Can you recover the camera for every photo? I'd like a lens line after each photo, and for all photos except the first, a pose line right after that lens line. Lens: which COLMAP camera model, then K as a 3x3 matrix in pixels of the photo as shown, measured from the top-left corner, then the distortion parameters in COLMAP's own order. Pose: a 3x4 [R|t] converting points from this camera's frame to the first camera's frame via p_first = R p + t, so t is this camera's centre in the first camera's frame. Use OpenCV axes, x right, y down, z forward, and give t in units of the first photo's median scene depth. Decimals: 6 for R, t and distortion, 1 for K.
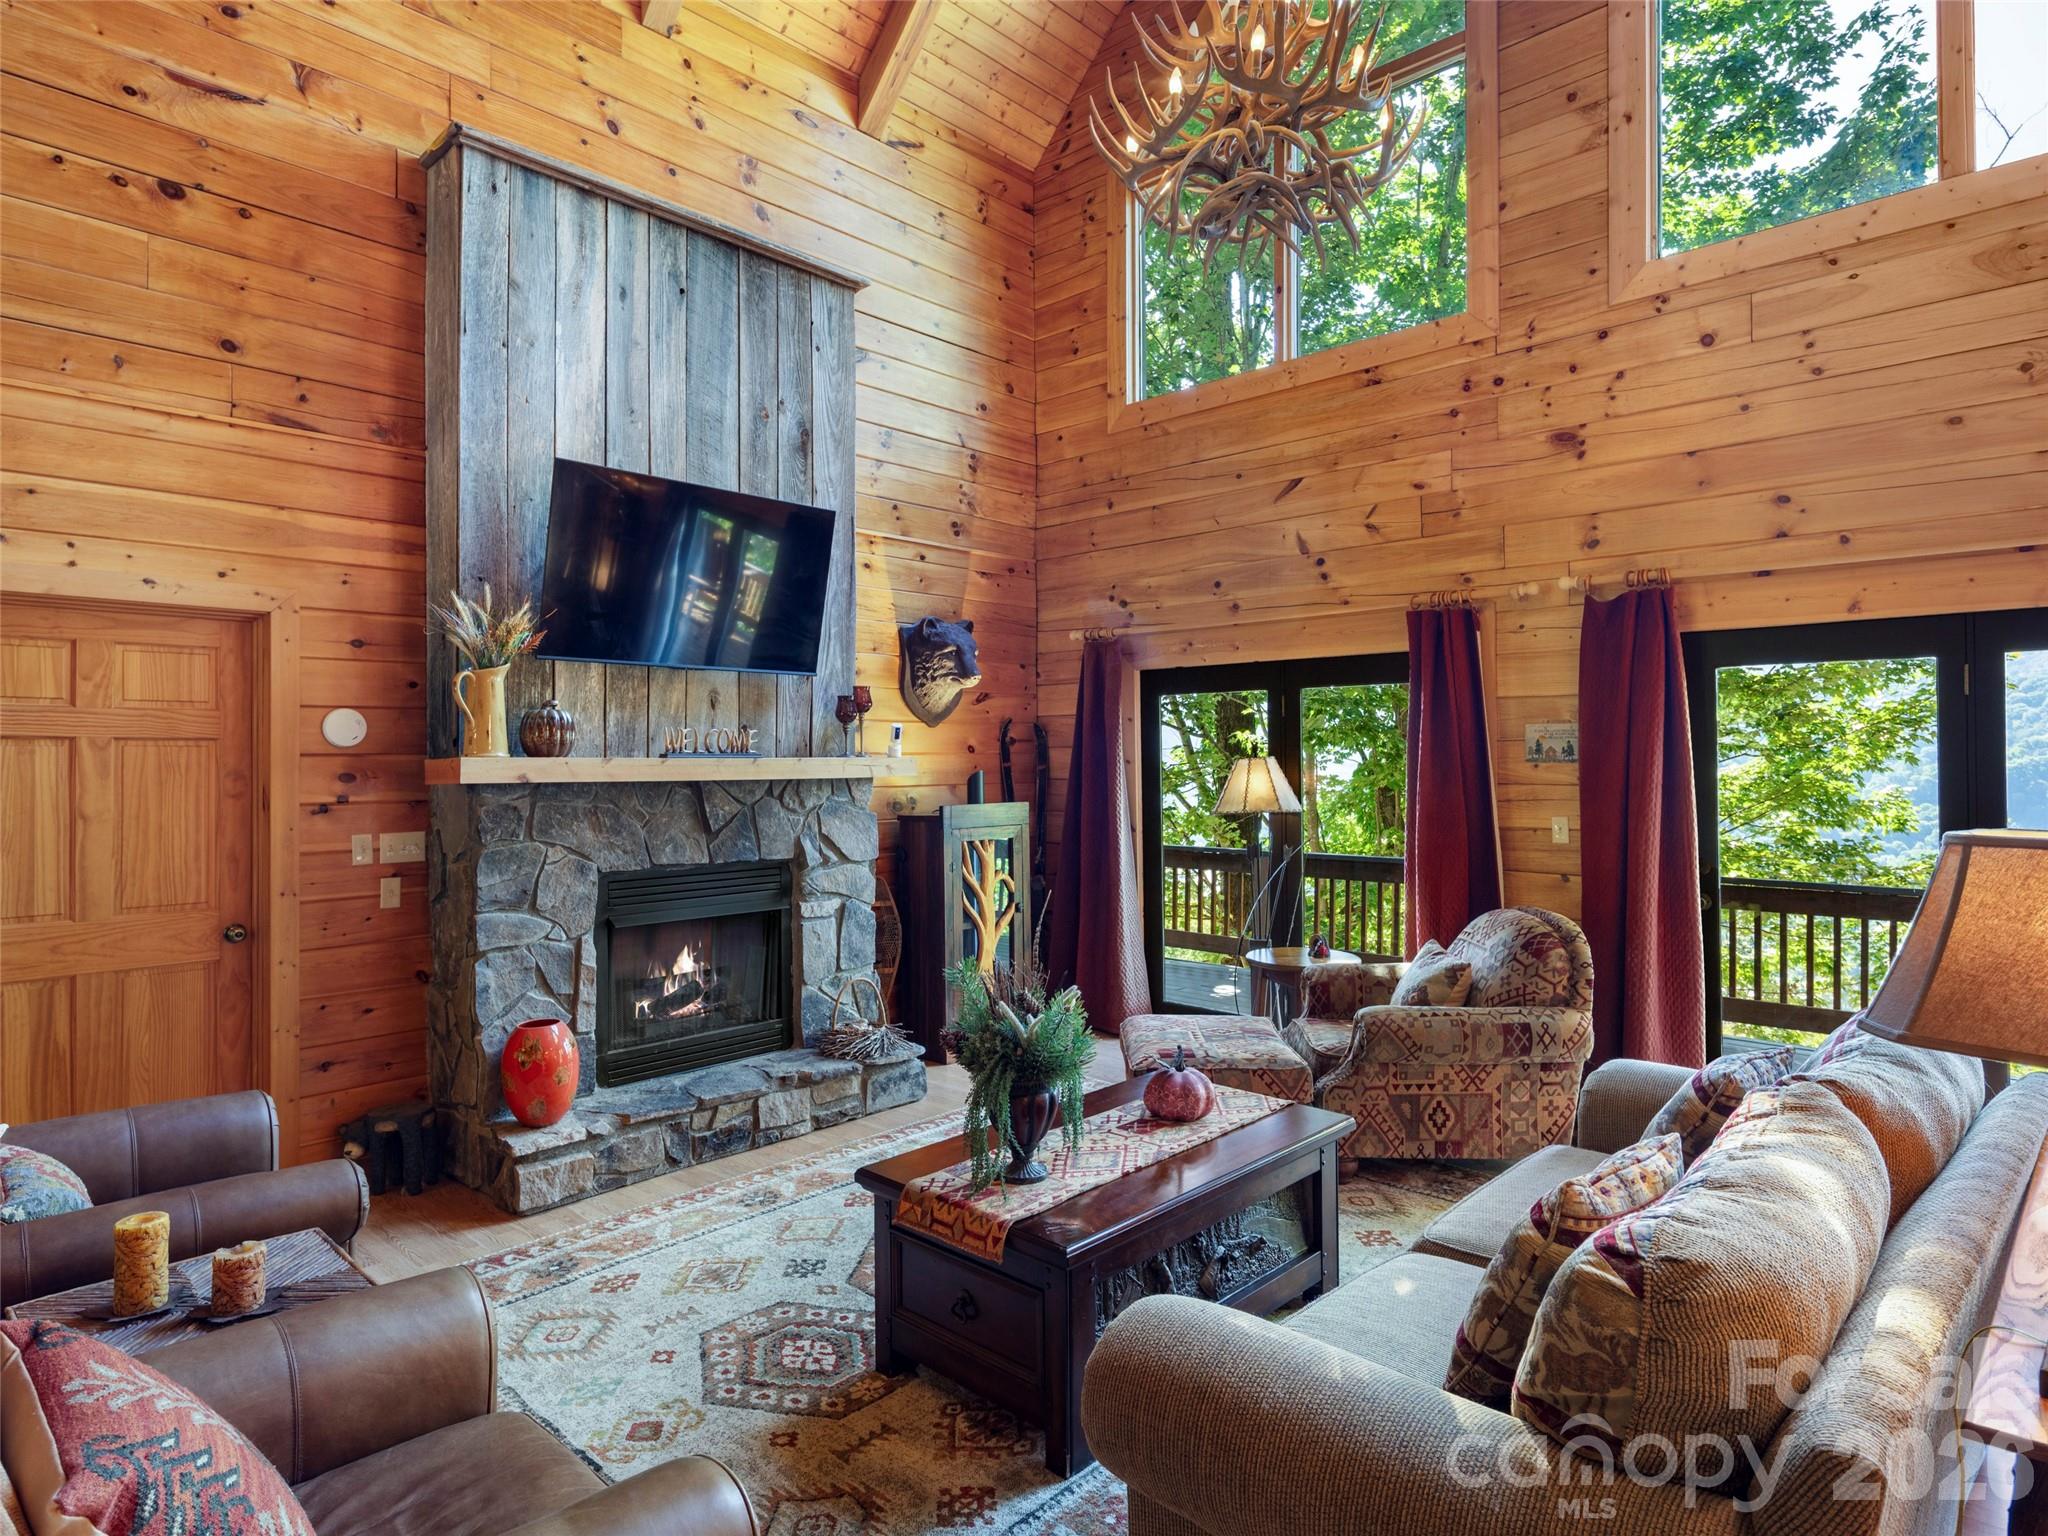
lens RADIAL K [[1136.1, 0, 1036.1], [0, 1136.1, 757.4], [0, 0, 1]] dist [-0.001724, -0.000179]
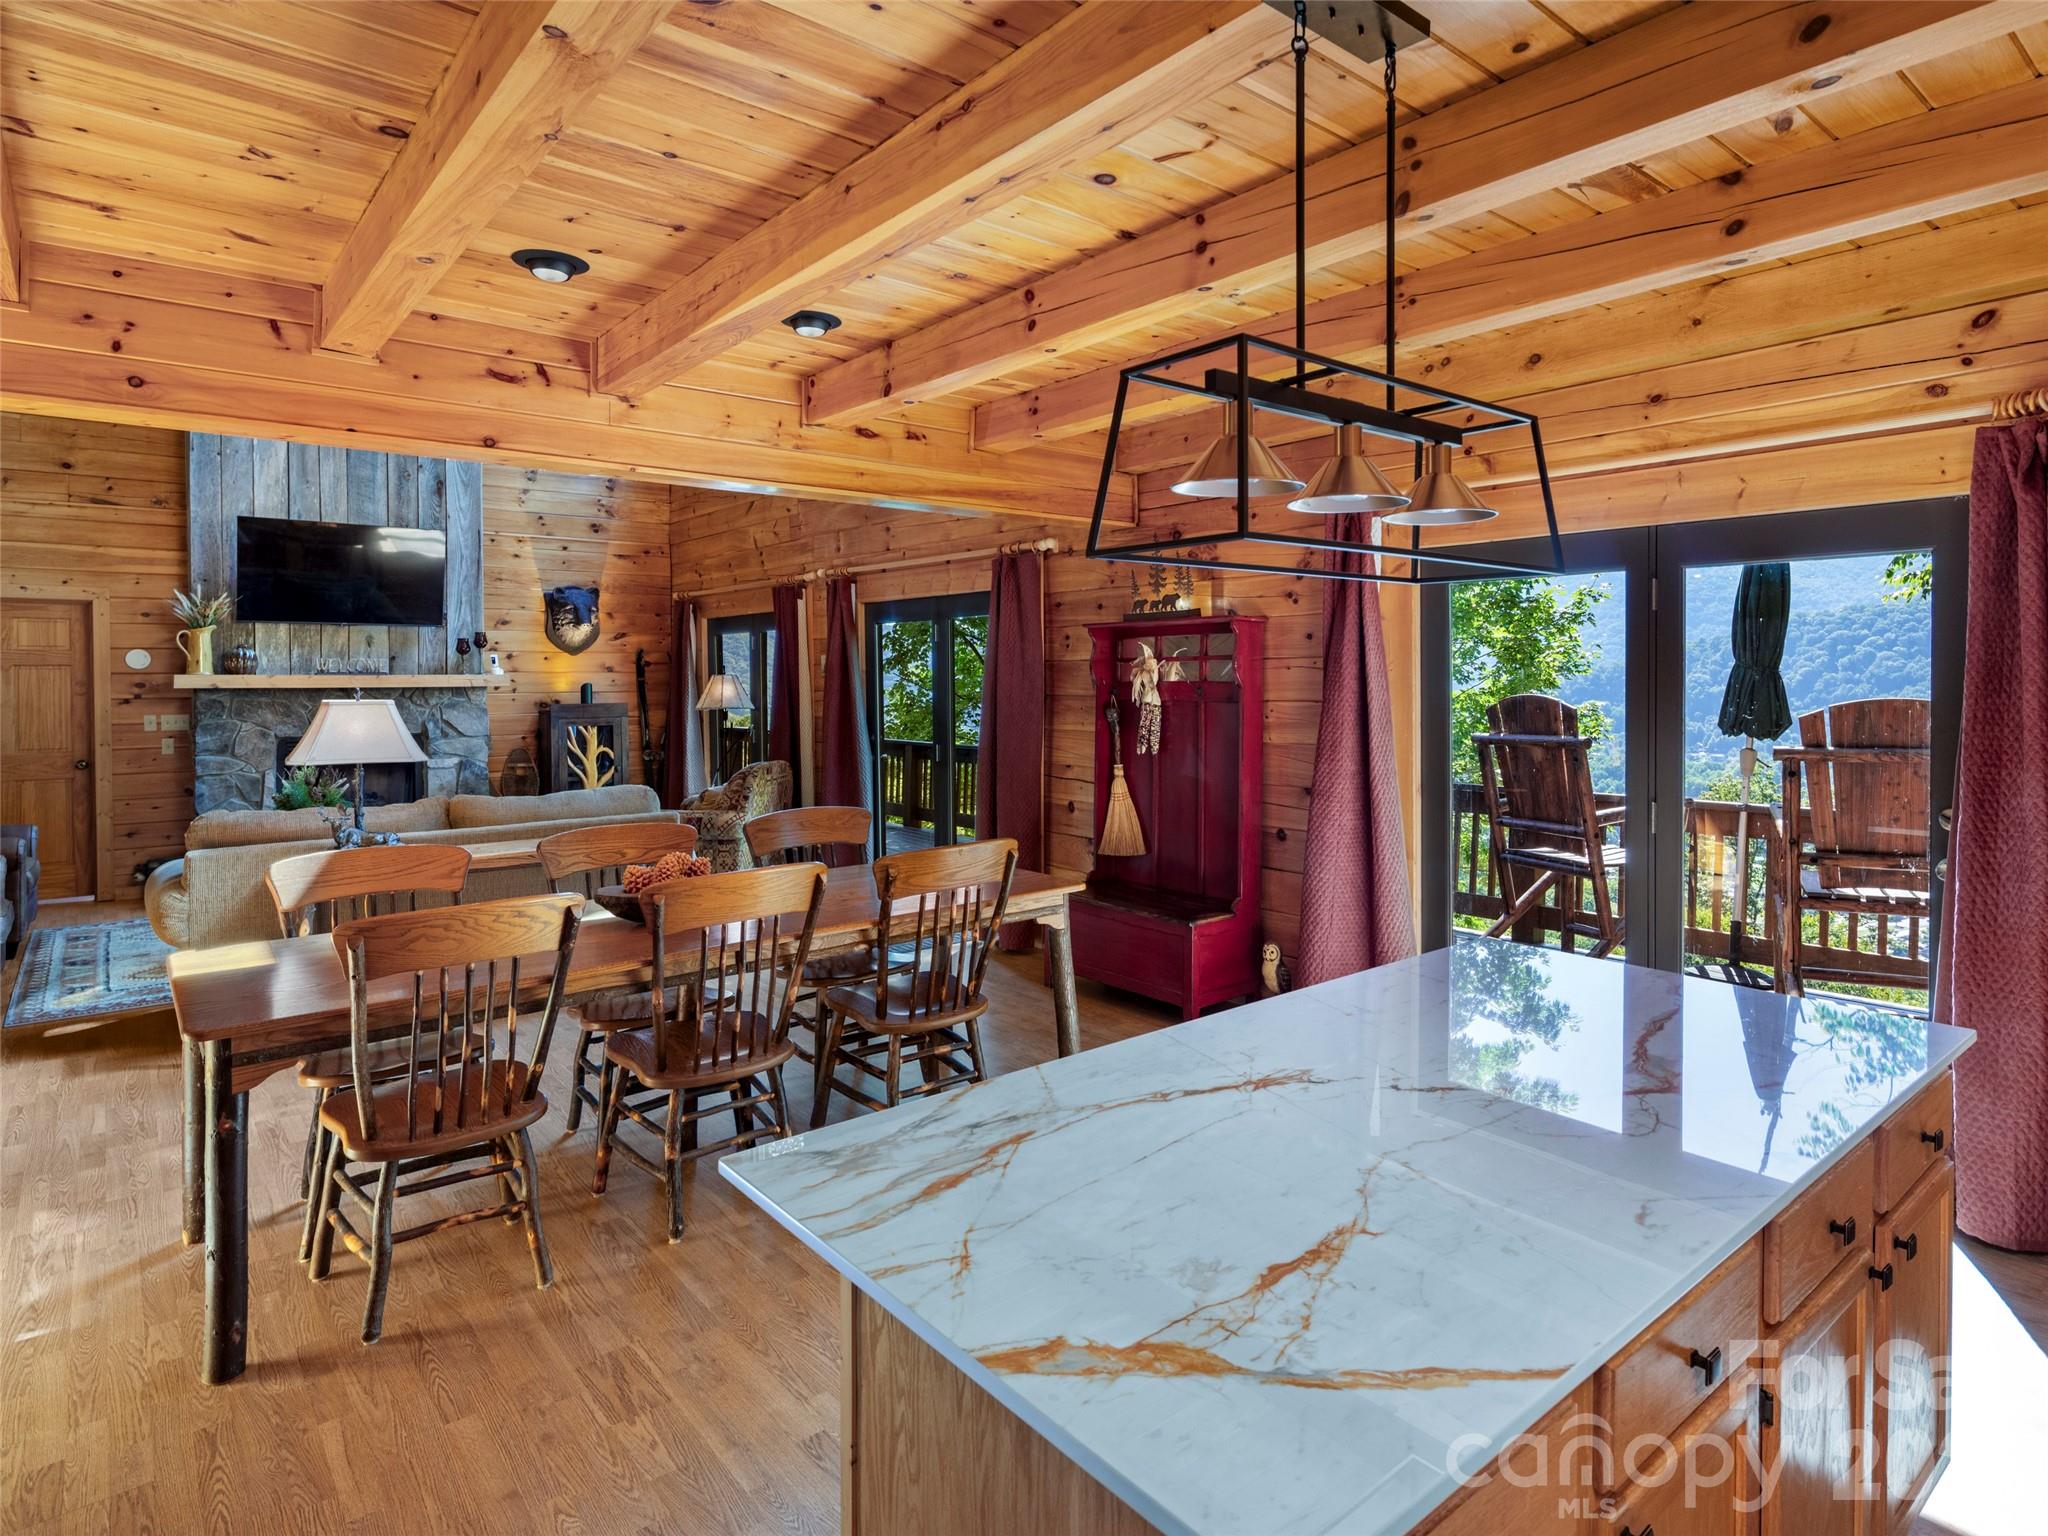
lens RADIAL K [[1136.1, 0, 1113.3], [0, 1136.1, 696.1], [0, 0, 1]] dist [-0.001724, -0.000179]
pose [[0.995690, 0.003716, -0.092669, 1.152982], [-0.001807, 0.999785, 0.020670, -0.005901], [0.092726, -0.020413, 0.995482, -0.719960]]
